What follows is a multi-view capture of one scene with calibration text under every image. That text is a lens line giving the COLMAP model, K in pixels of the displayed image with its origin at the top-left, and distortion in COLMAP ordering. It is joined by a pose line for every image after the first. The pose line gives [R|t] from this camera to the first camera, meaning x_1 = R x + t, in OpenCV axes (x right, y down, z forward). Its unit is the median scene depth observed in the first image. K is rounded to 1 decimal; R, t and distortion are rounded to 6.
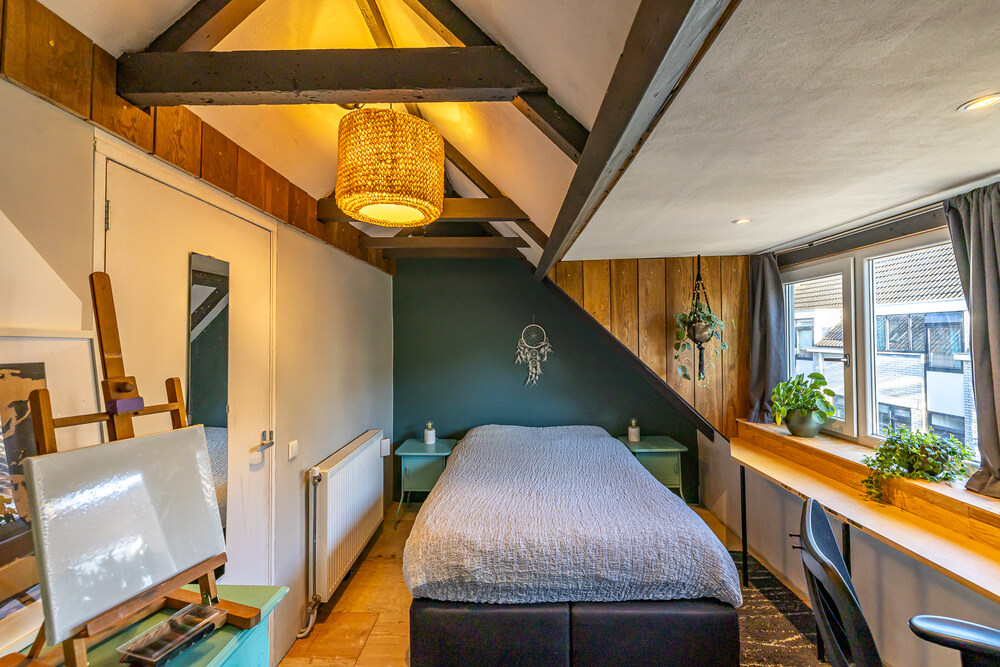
lens RADIAL K [[421.9, 0, 491.0], [0, 421.9, 330.2], [0, 0, 1]] dist [0.001801, -0.000081]
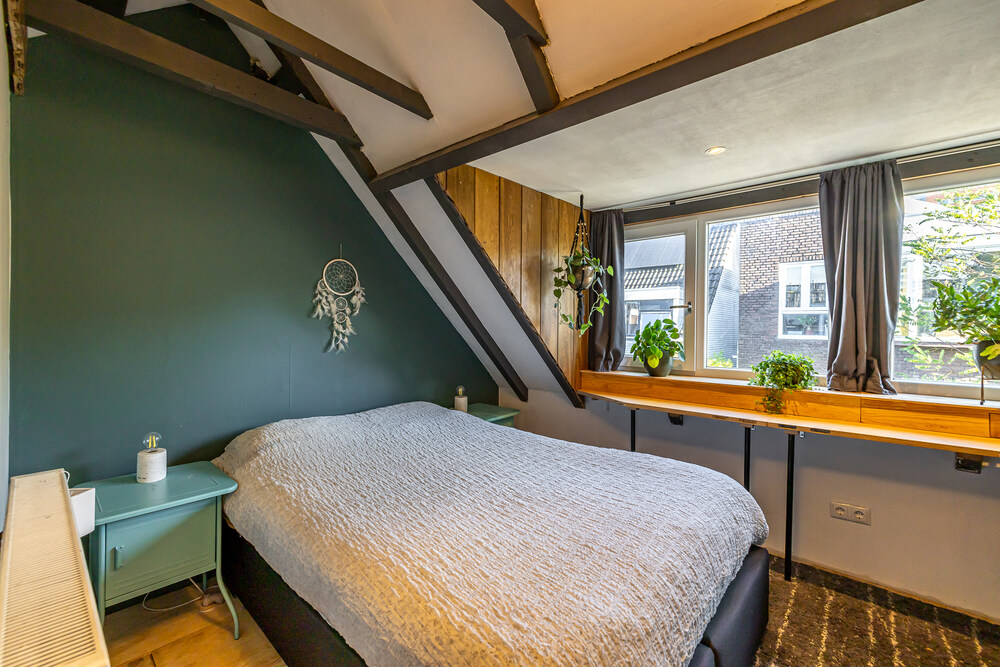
lens RADIAL K [[421.9, 0, 502.9], [0, 421.9, 329.9], [0, 0, 1]] dist [0.001801, -0.000081]
pose [[0.644874, 0.005435, 0.764269, -0.303088], [-0.028529, 0.999449, 0.016964, 0.099812], [-0.763756, -0.032744, 0.644674, 0.489181]]
